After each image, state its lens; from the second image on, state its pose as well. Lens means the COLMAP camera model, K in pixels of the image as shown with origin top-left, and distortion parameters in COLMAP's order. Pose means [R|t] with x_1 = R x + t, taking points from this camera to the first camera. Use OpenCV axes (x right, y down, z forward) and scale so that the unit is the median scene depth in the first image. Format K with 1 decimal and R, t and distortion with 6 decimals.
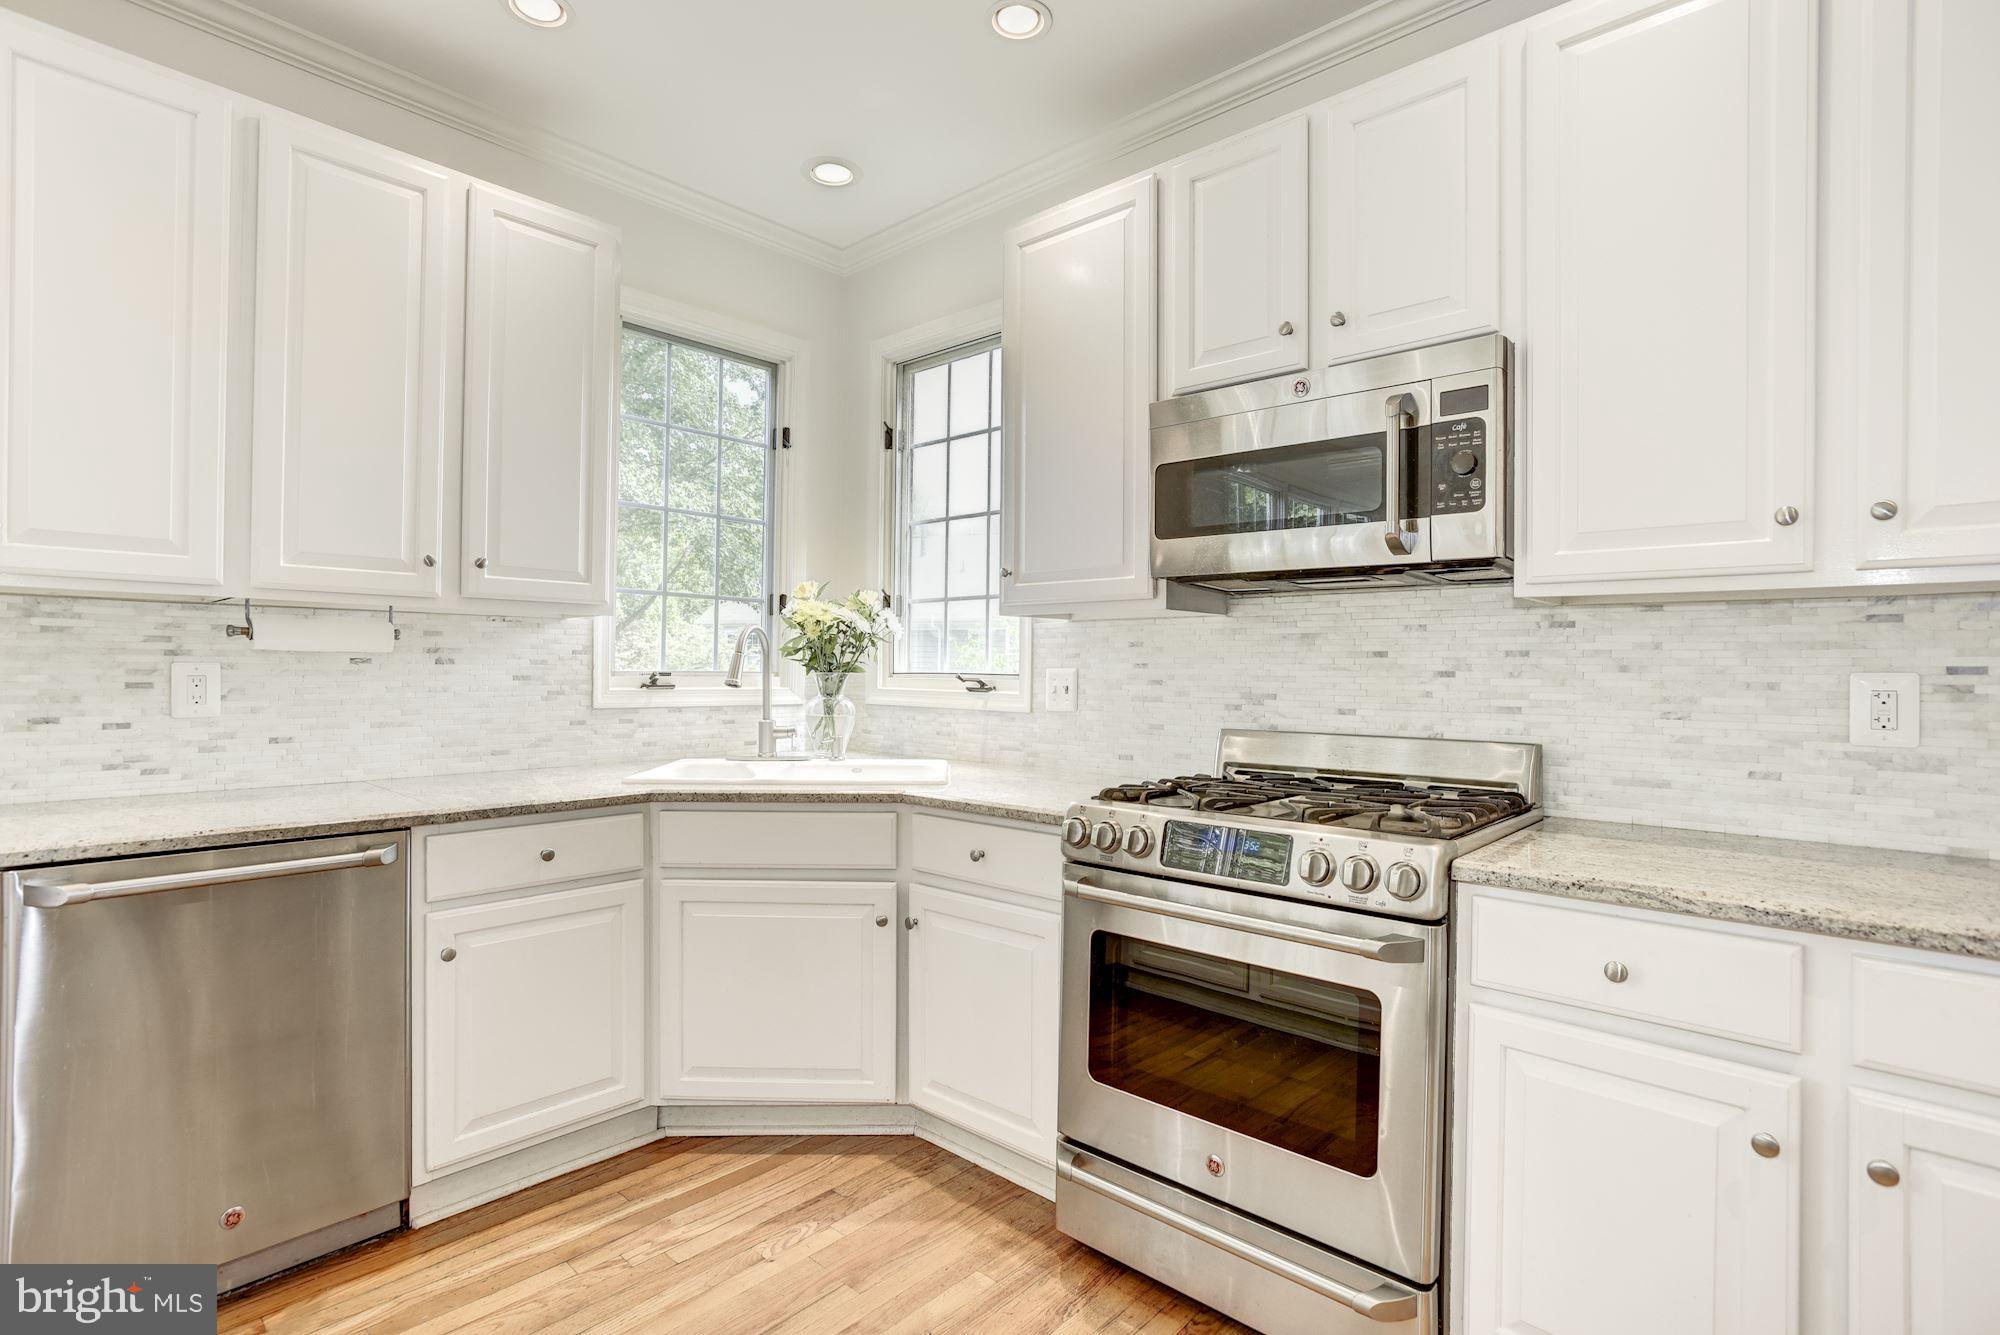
lens RADIAL K [[950.1, 0, 1027.0], [0, 950.1, 666.8], [0, 0, 1]] dist [-0.020991, 0.010241]
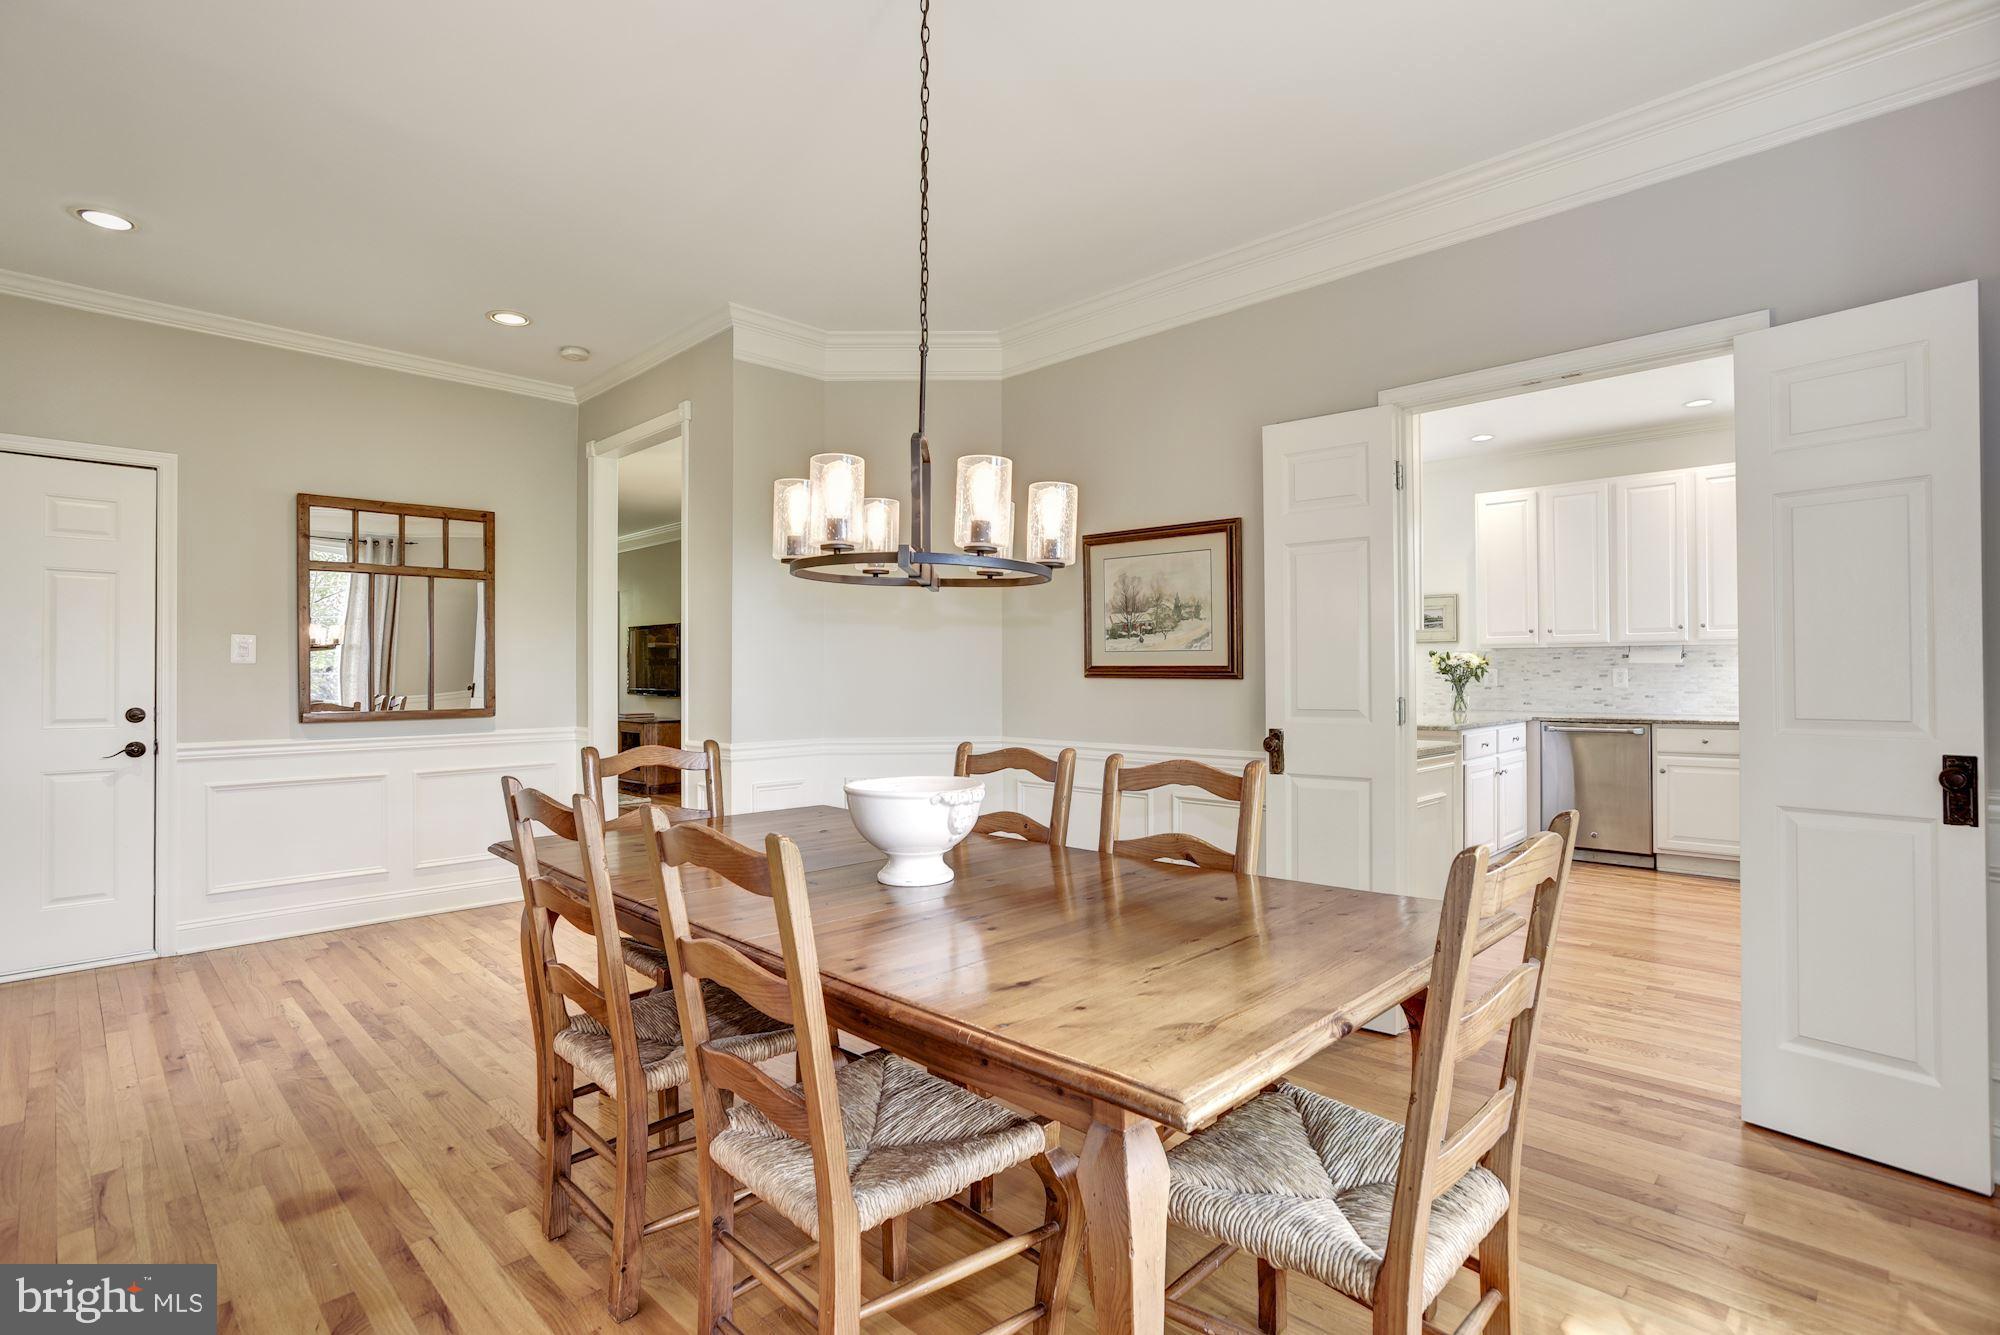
lens RADIAL K [[950.1, 0, 1010.9], [0, 950.1, 659.8], [0, 0, 1]] dist [-0.020991, 0.010241]
pose [[-0.038004, -0.027813, -0.998890, 2.248401], [0.000724, 0.999612, -0.027861, 0.053625], [0.999277, -0.001782, -0.037970, -0.816228]]
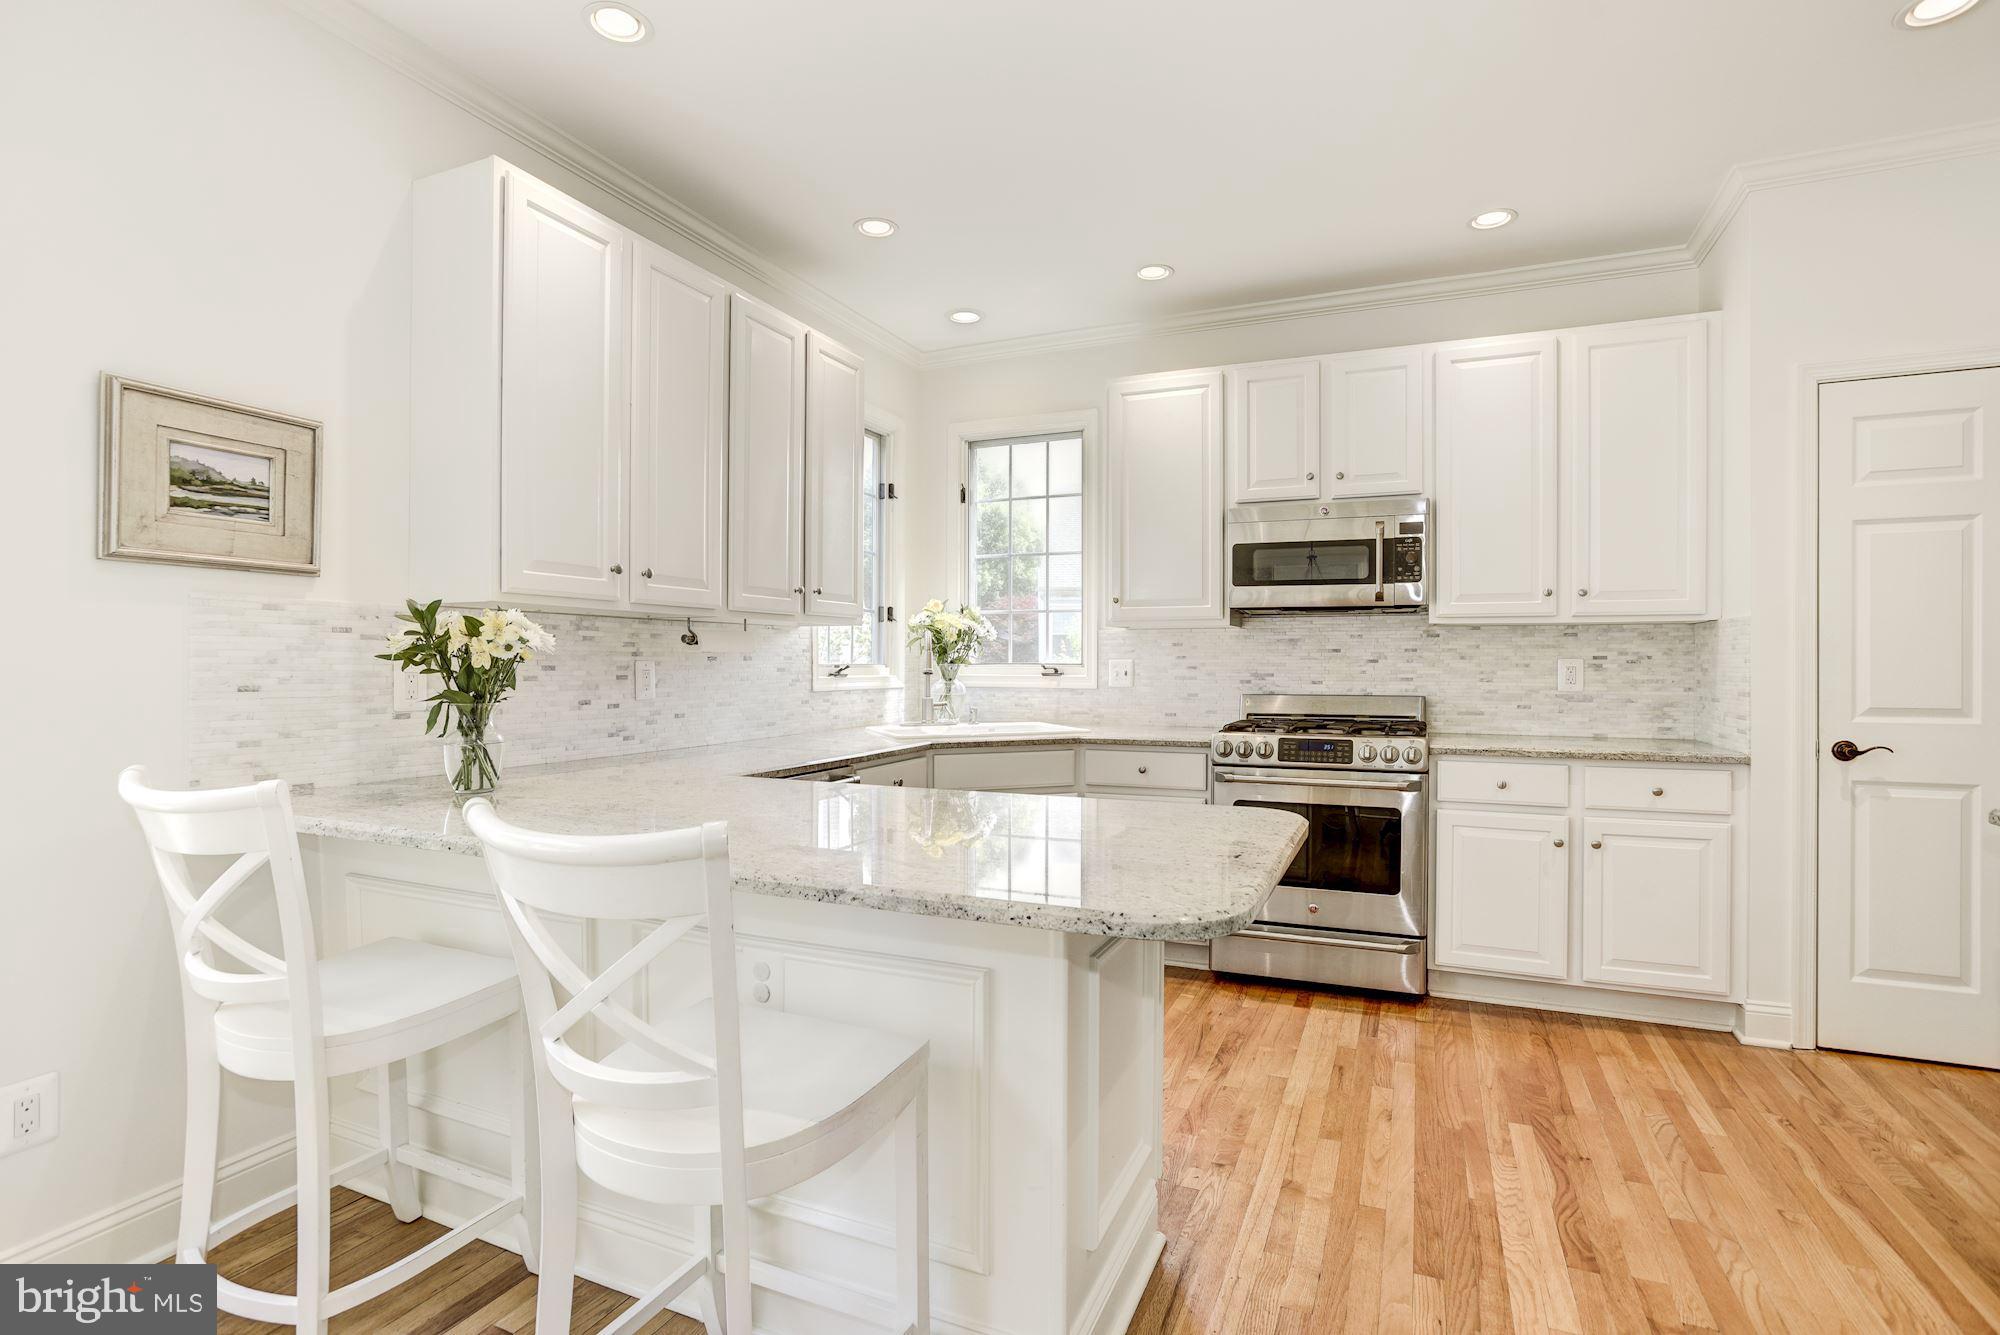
lens RADIAL K [[950.1, 0, 1026.6], [0, 950.1, 668.4], [0, 0, 1]] dist [-0.020991, 0.010241]
pose [[0.943735, -0.011513, 0.330503, -0.882303], [0.007279, 0.999875, 0.014045, -0.009643], [-0.330623, -0.010849, 0.943701, -0.585083]]
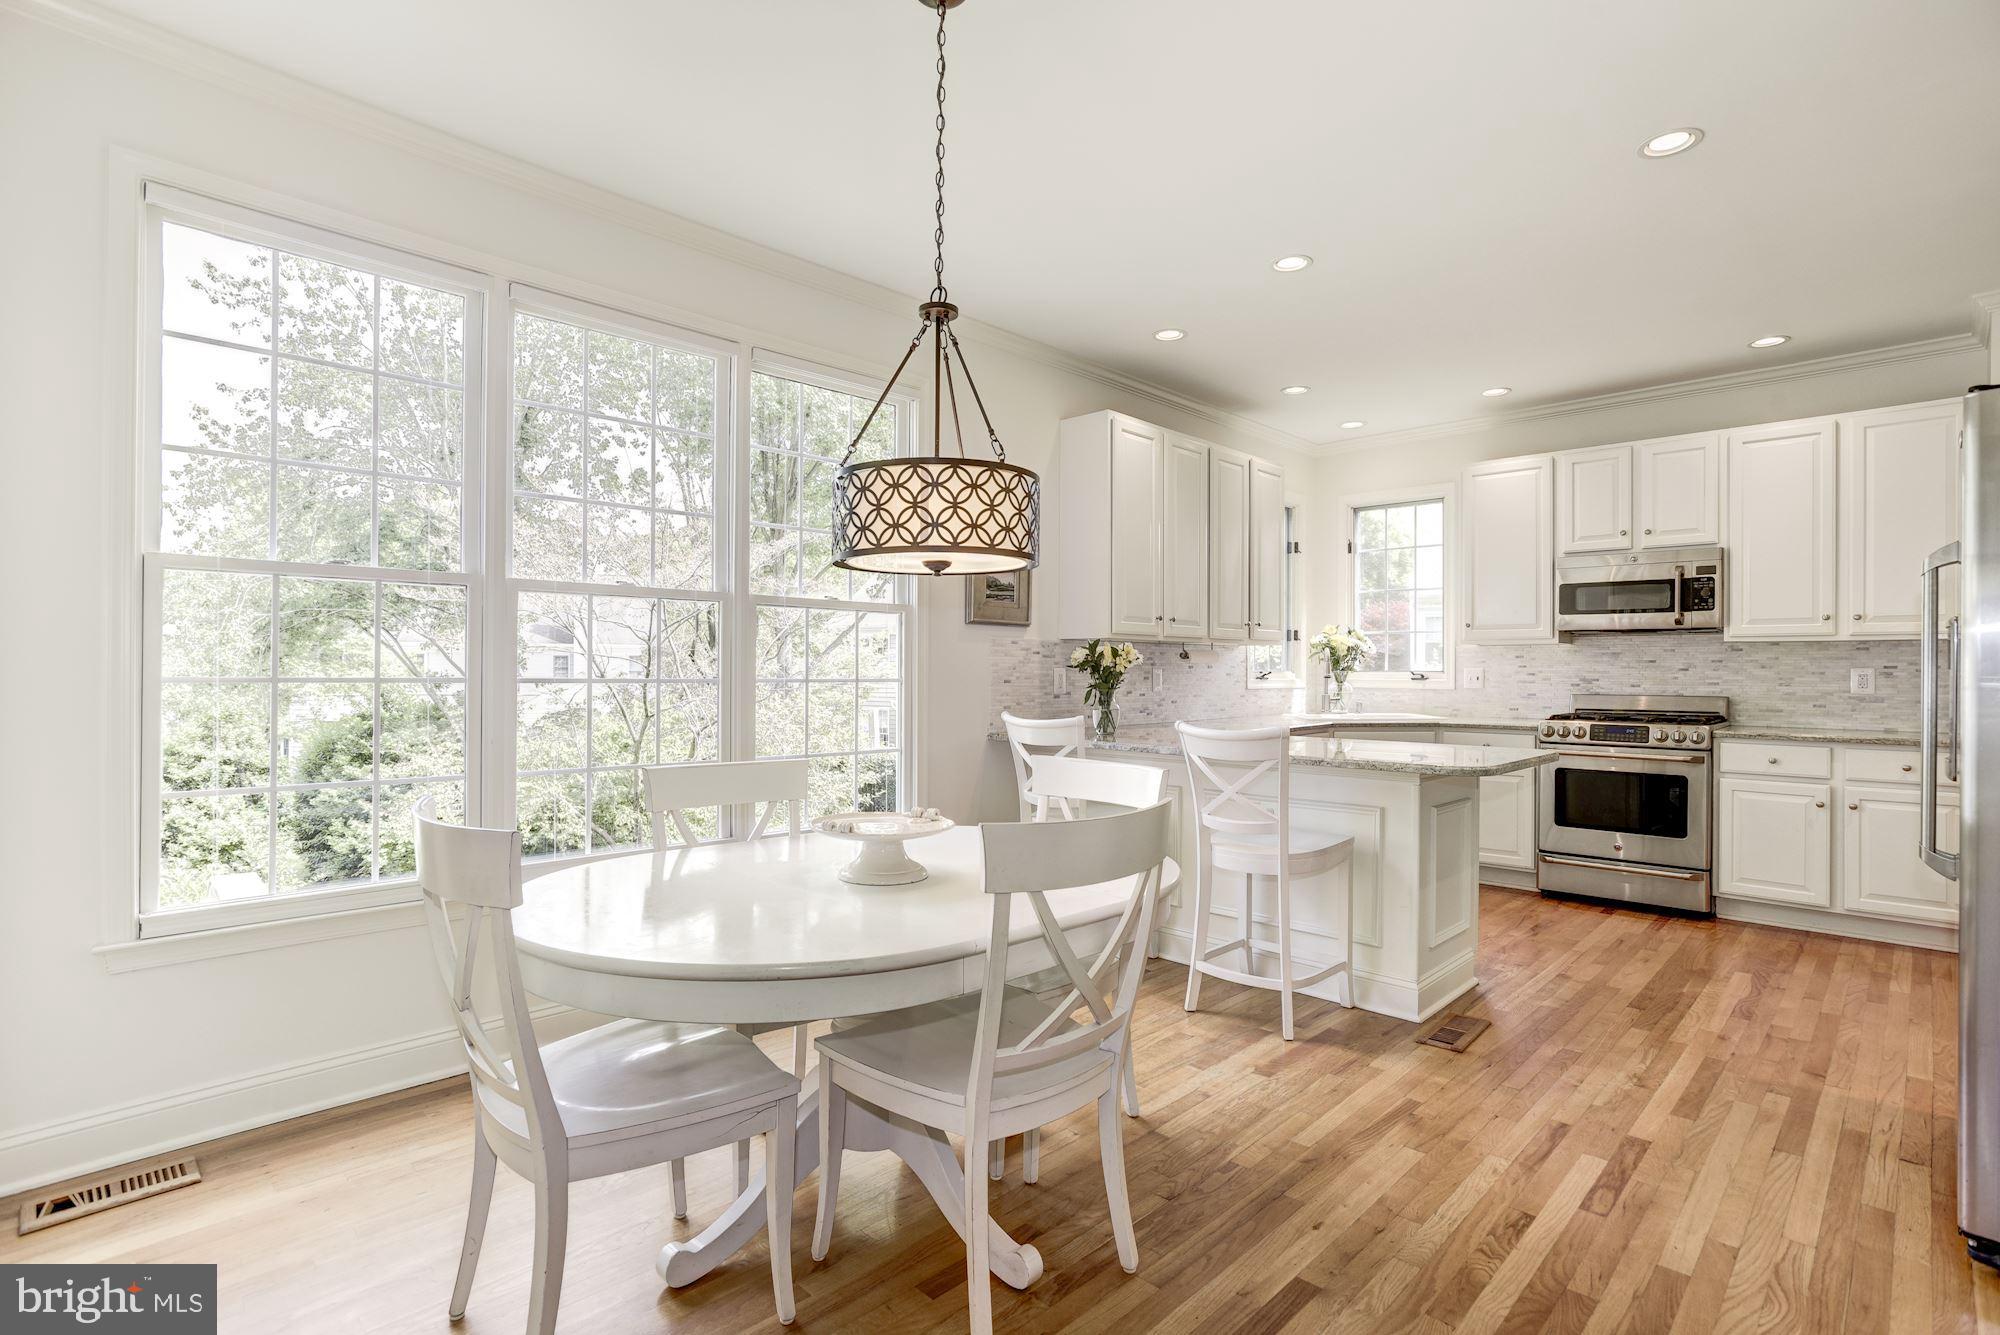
lens RADIAL K [[950.1, 0, 1026.7], [0, 950.1, 668.1], [0, 0, 1]] dist [-0.020991, 0.010241]
pose [[0.999328, -0.007011, -0.035965, -1.236820], [0.007153, 0.999967, 0.003828, -0.018410], [0.035937, -0.004082, 0.999346, -1.581744]]
